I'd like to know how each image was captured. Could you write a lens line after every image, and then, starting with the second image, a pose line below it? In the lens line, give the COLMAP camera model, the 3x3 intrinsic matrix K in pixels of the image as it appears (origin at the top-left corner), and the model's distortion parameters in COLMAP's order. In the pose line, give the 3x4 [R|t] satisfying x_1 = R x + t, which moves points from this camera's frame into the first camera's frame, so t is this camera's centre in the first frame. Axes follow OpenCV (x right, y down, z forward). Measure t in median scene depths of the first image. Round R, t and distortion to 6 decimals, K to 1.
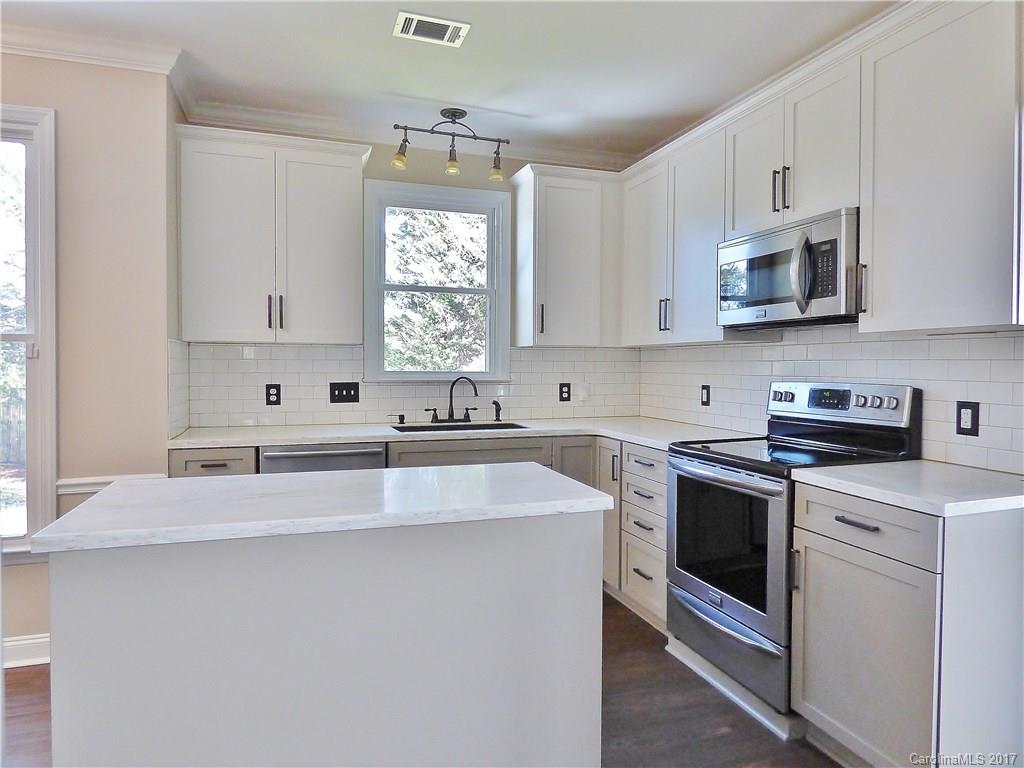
lens RADIAL K [[633.2, 0, 510.3], [0, 633.2, 383.1], [0, 0, 1]] dist [-0.005660, 0.000238]
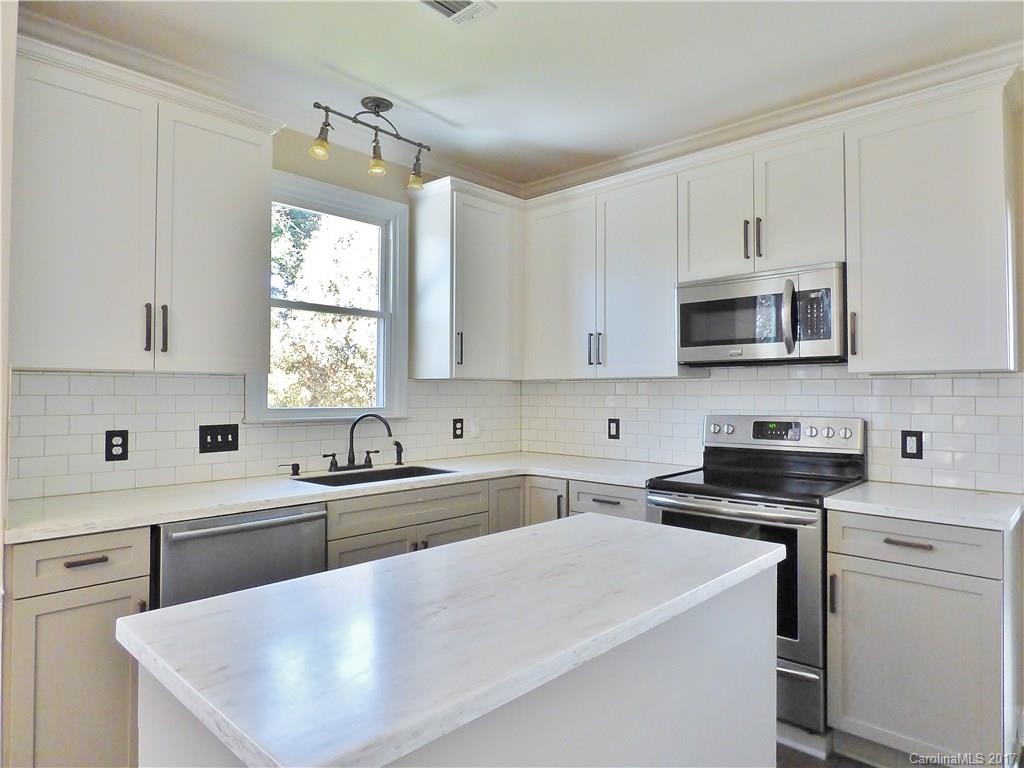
lens RADIAL K [[633.2, 0, 512.7], [0, 633.2, 381.5], [0, 0, 1]] dist [-0.005660, 0.000238]
pose [[0.880820, 0.006482, 0.473406, -0.340161], [0.016035, 0.998924, -0.043512, -0.015525], [-0.473179, 0.045917, 0.879769, 0.190666]]
